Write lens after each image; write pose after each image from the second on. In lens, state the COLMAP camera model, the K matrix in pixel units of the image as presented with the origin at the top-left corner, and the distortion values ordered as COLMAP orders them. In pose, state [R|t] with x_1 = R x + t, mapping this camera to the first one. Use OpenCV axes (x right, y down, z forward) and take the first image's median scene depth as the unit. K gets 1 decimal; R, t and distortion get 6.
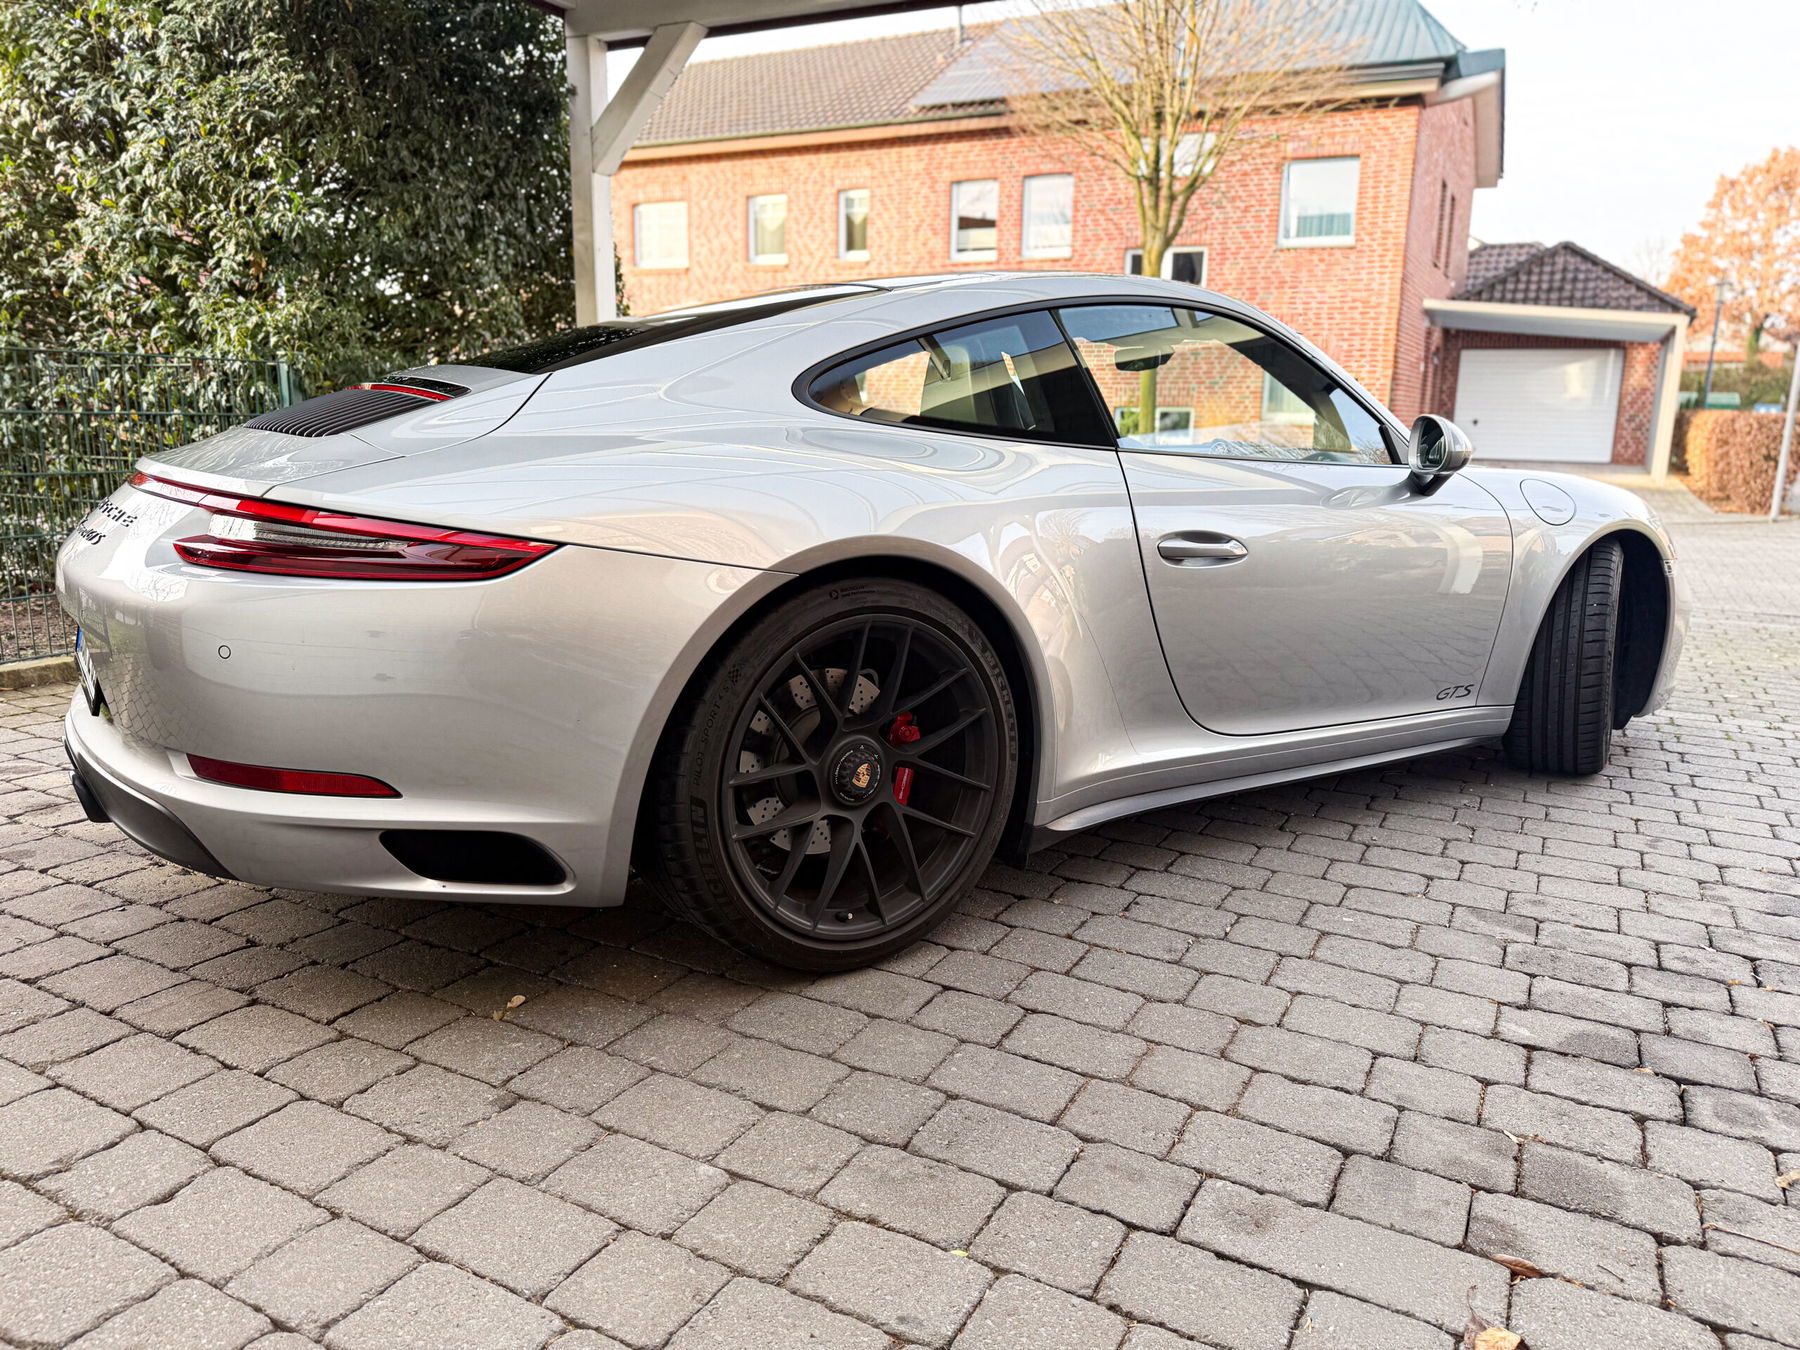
lens RADIAL K [[1258.1, 0, 900.0], [0, 1258.1, 675.0], [0, 0, 1]] dist [0.025068, -0.052781]
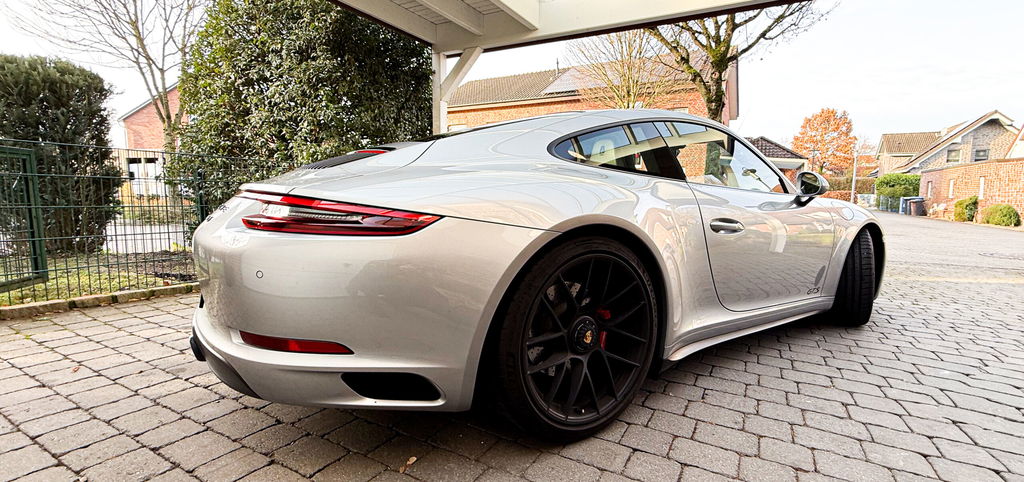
lens RADIAL K [[433.4, 0, 536.6], [0, 433.4, 235.4], [0, 0, 1]] dist [-0.019739, -0.000081]
pose [[0.999991, -0.004208, -0.000337, -0.044696], [0.004144, 0.993720, -0.111818, -0.001016], [0.000805, 0.111816, 0.993729, 0.125980]]
